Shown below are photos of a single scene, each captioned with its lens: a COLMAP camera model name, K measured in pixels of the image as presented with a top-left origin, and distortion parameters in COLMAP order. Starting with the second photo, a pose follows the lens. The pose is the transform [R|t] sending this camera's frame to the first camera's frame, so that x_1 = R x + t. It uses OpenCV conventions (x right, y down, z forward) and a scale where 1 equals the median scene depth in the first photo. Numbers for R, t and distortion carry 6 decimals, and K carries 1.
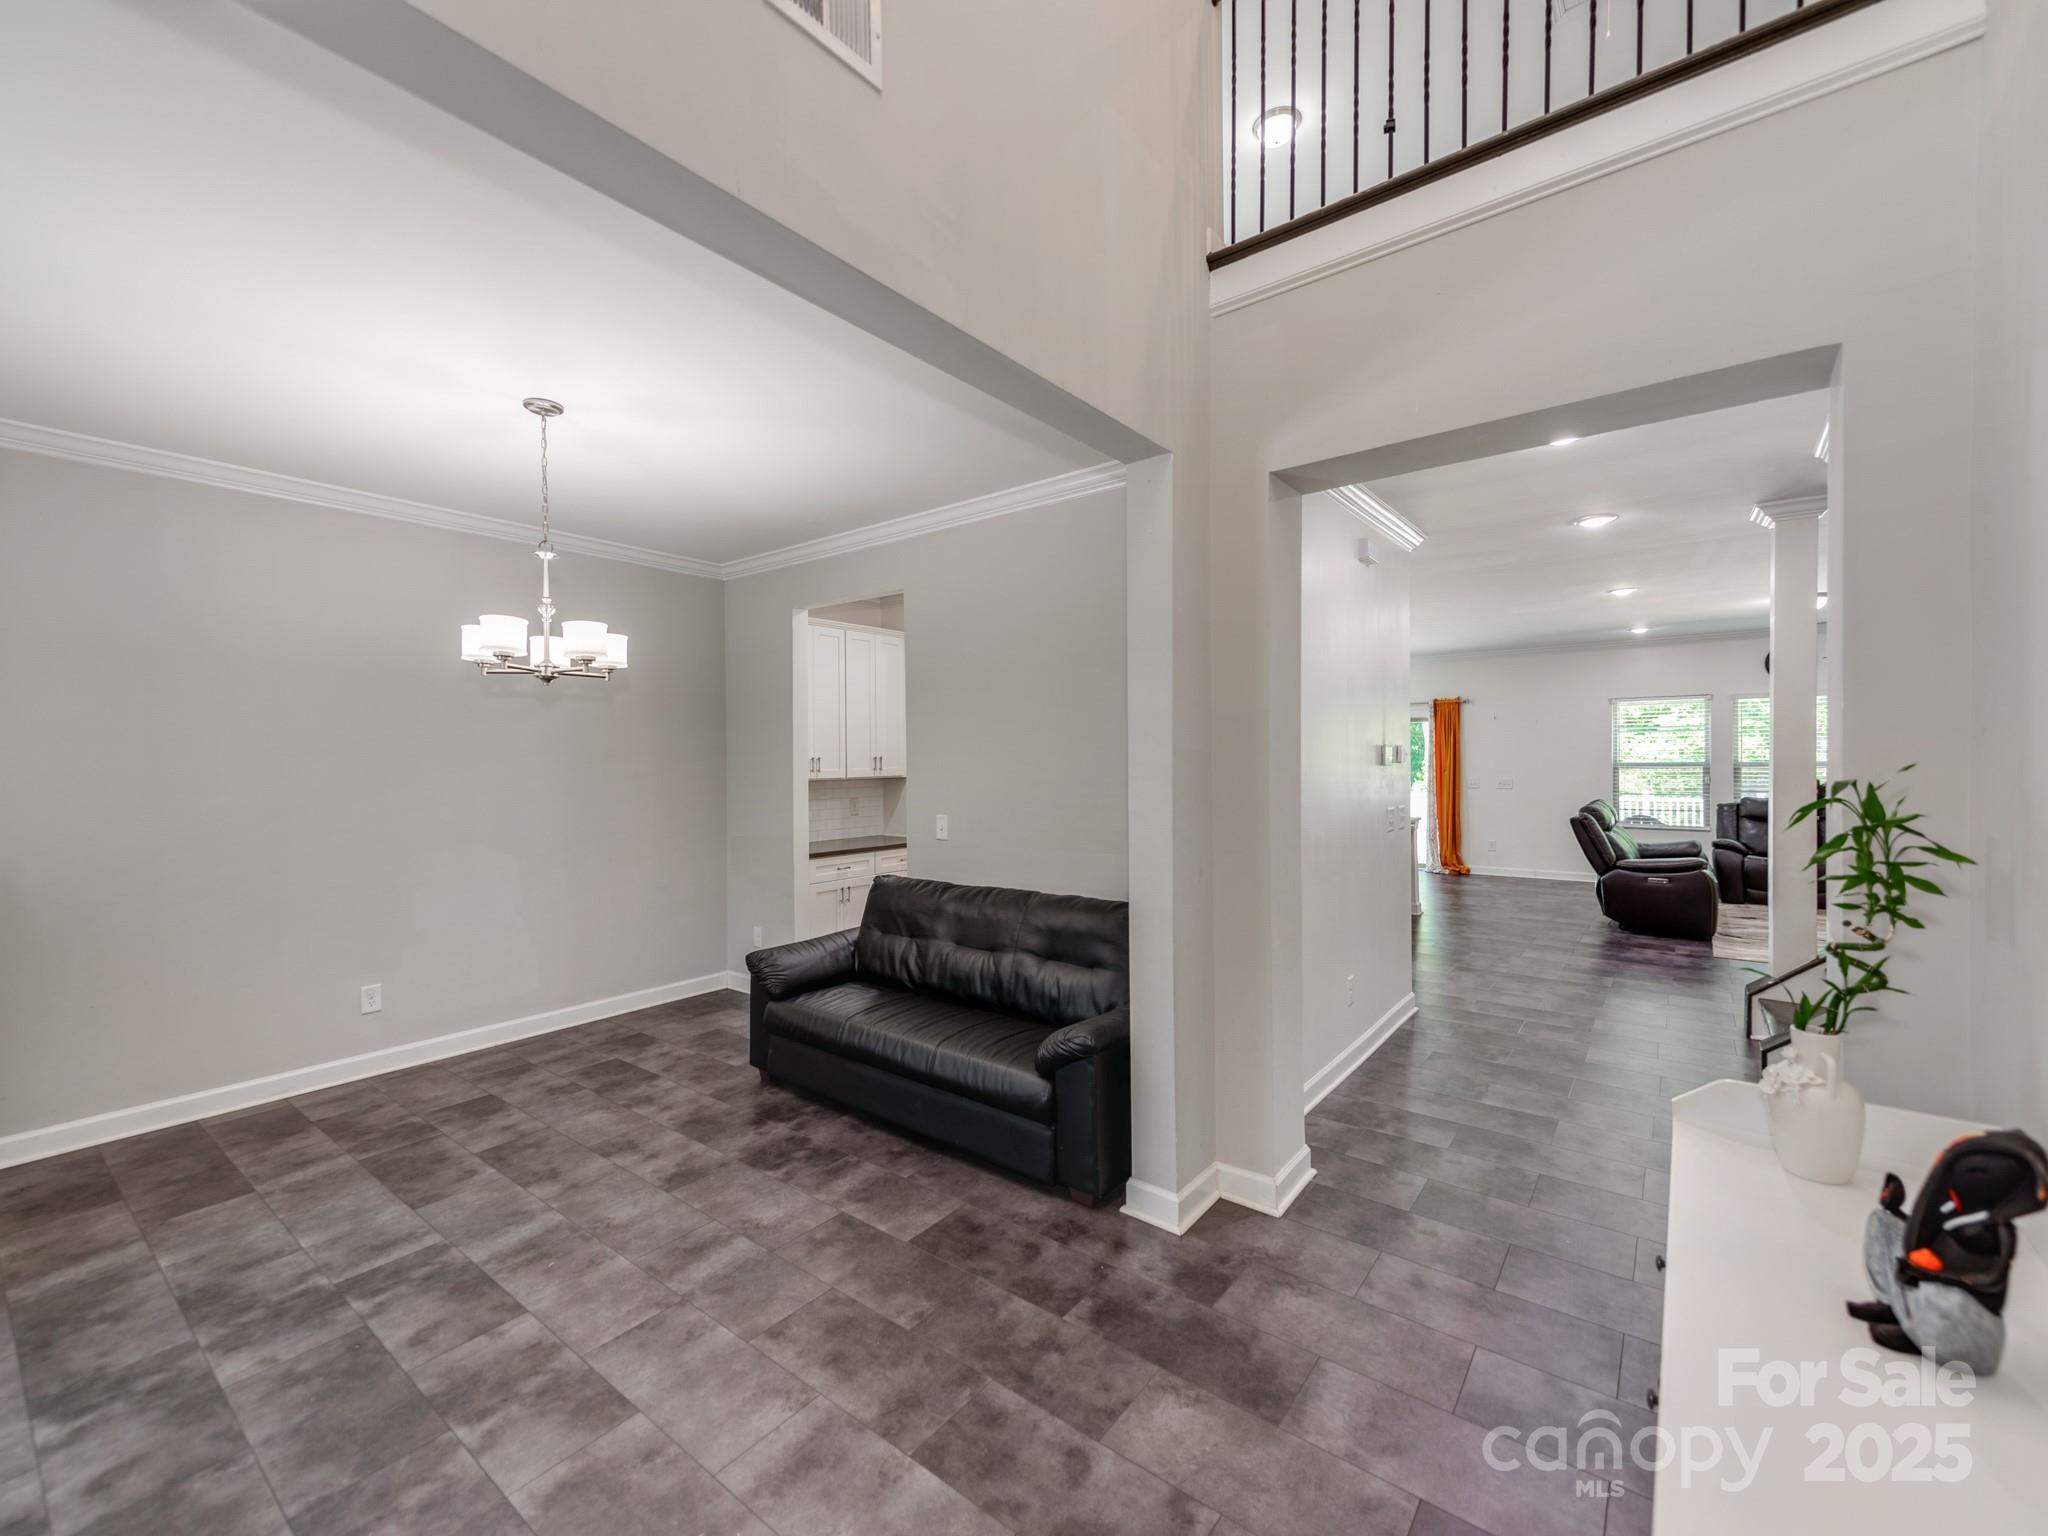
lens RADIAL K [[835.3, 0, 1029.2], [0, 835.3, 747.4], [0, 0, 1]] dist [0.006446, 0.000065]
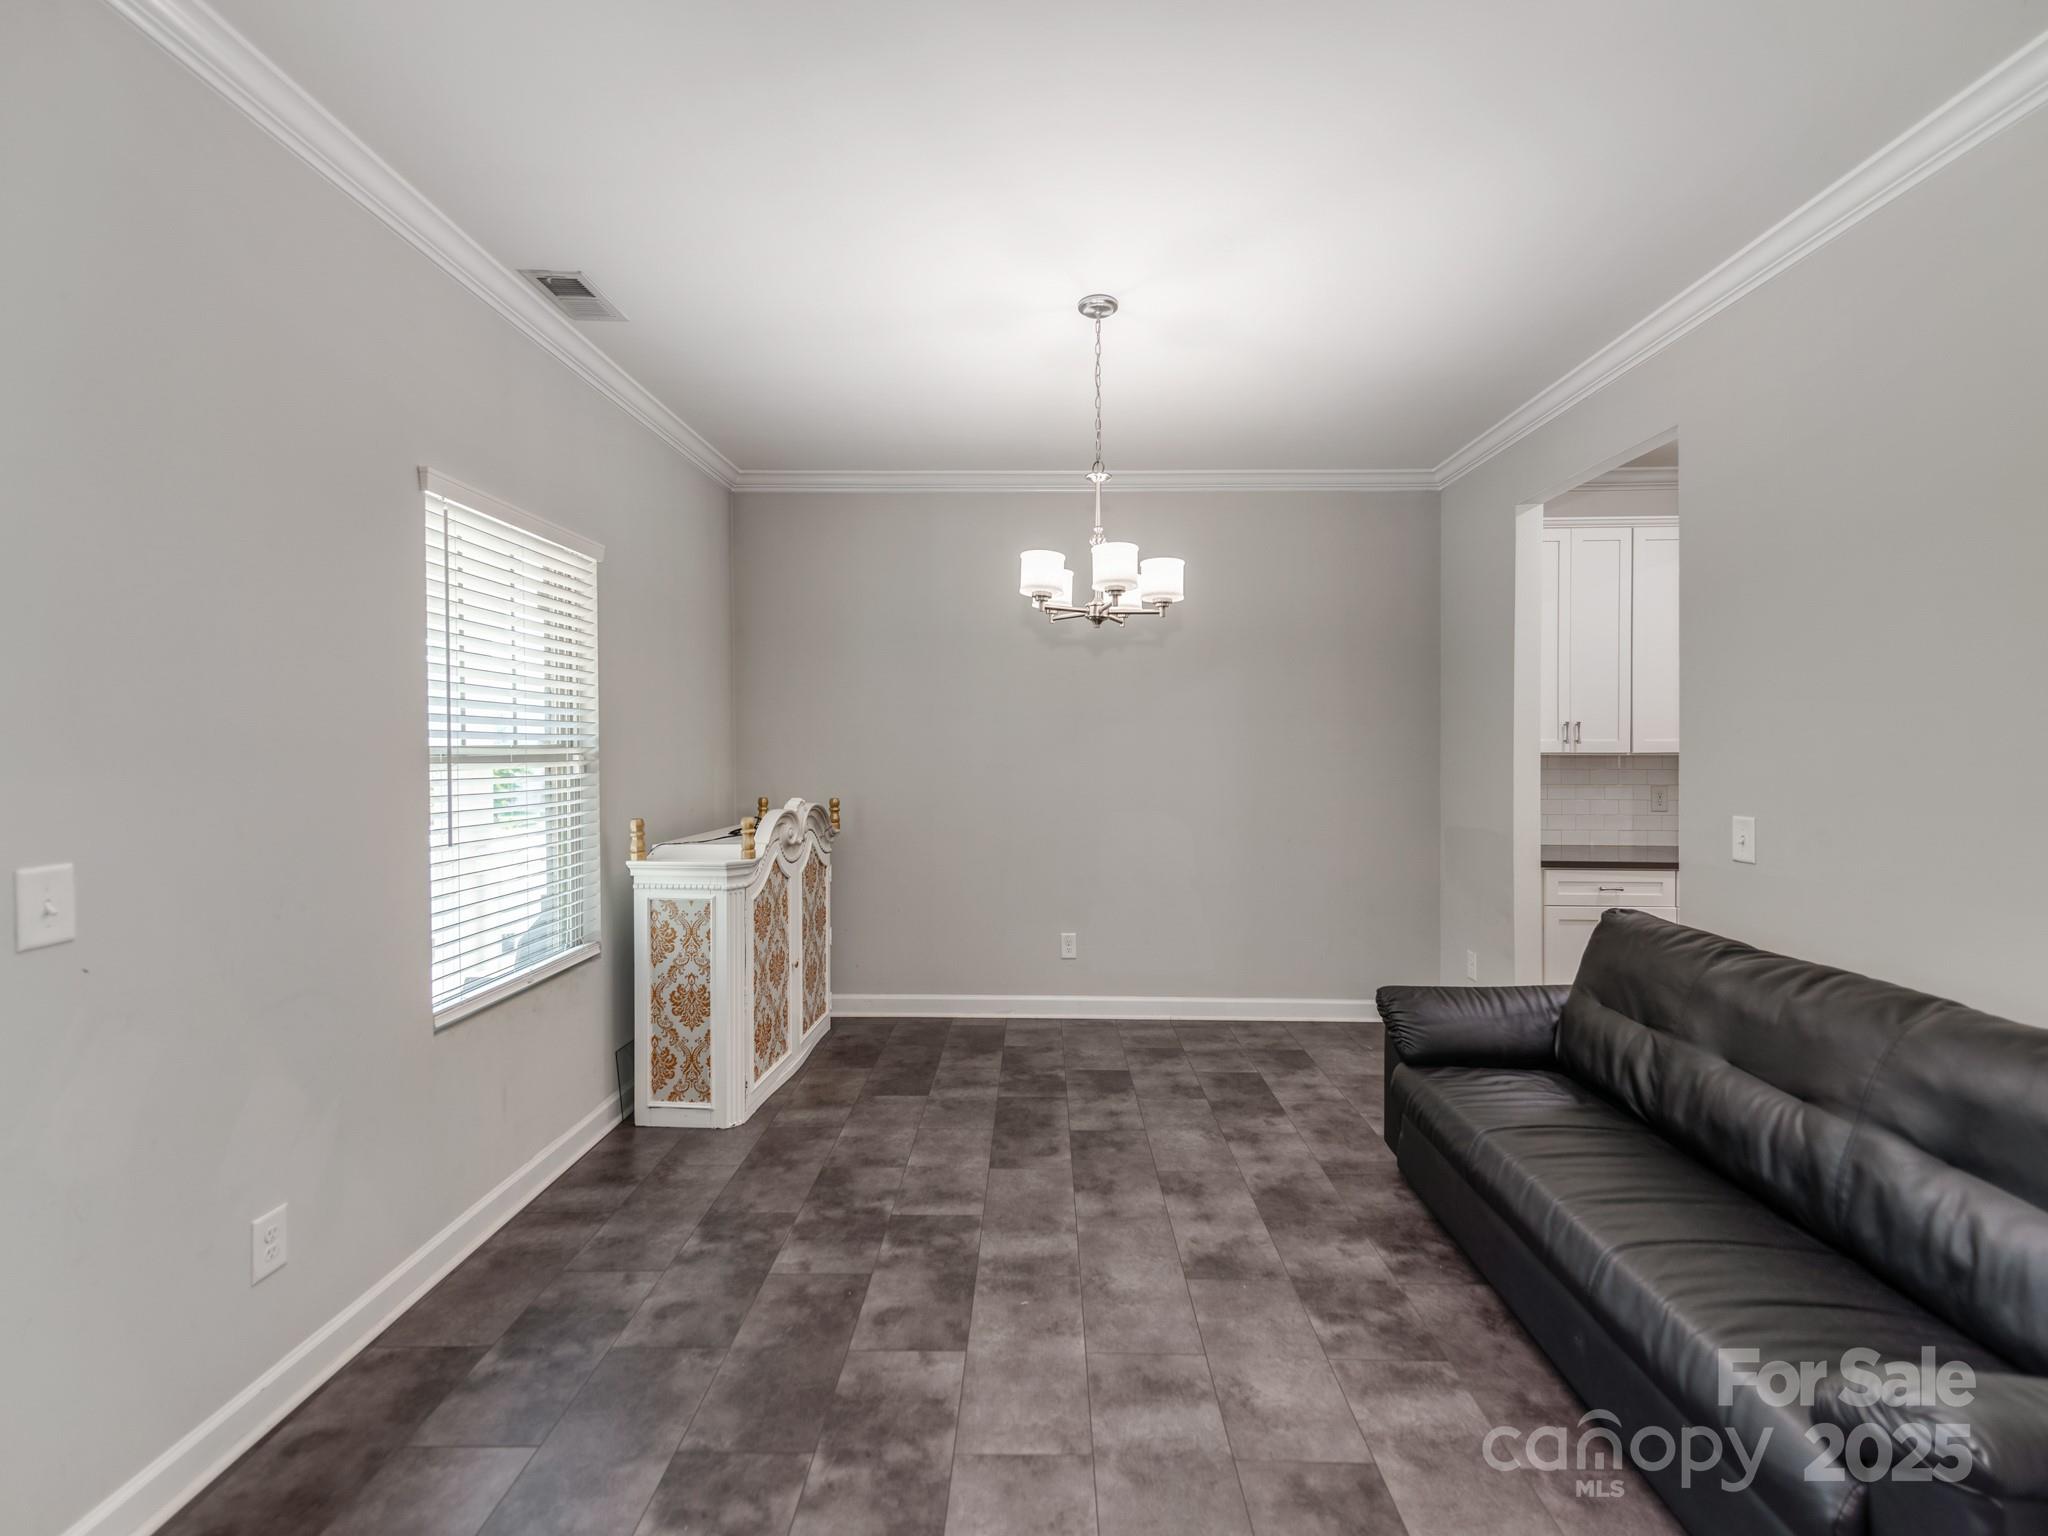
lens RADIAL K [[893.6, 0, 1030.4], [0, 893.6, 736.7], [0, 0, 1]] dist [0.030346, -0.006521]
pose [[0.601536, 0.007825, -0.798807, 0.112490], [0.001178, 0.999942, 0.010682, 0.026022], [0.798844, -0.007366, 0.601493, 0.332581]]
